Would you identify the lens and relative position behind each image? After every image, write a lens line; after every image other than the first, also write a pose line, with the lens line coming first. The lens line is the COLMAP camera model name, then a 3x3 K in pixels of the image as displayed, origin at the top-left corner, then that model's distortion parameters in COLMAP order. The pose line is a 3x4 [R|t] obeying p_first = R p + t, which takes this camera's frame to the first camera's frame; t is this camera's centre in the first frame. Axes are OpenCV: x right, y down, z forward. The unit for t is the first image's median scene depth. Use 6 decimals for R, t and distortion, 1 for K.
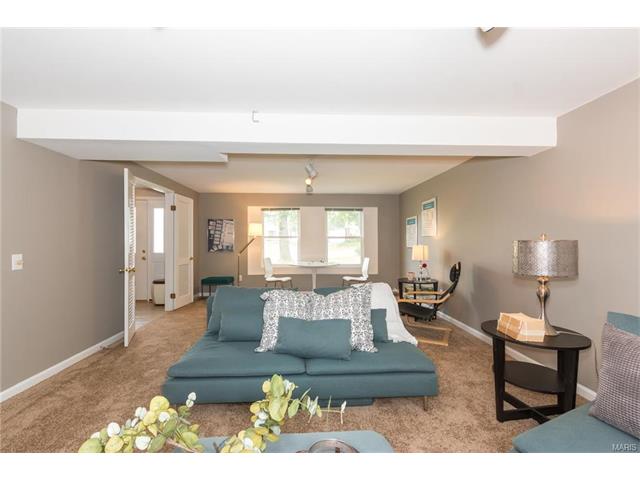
lens RADIAL K [[291.3, 0, 320.7], [0, 291.3, 238.9], [0, 0, 1]] dist [0.004167, 0.000585]
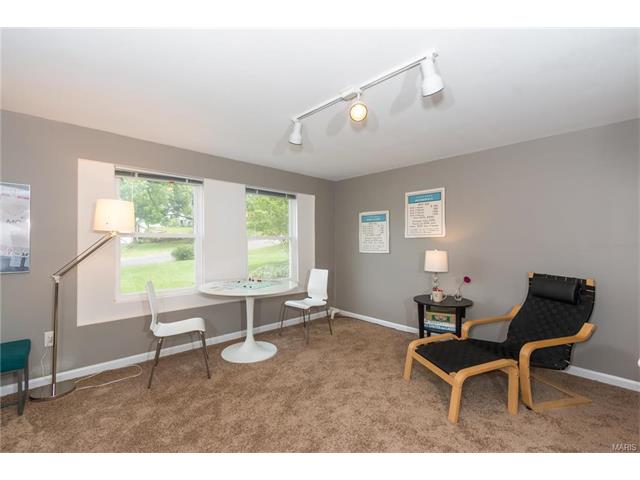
lens RADIAL K [[291.3, 0, 321.0], [0, 291.3, 241.2], [0, 0, 1]] dist [0.004167, 0.000585]
pose [[0.752403, 0.003213, 0.658696, -0.264593], [-0.006420, 0.999976, 0.002456, 0.000597], [-0.658672, -0.006077, 0.752406, 0.465956]]
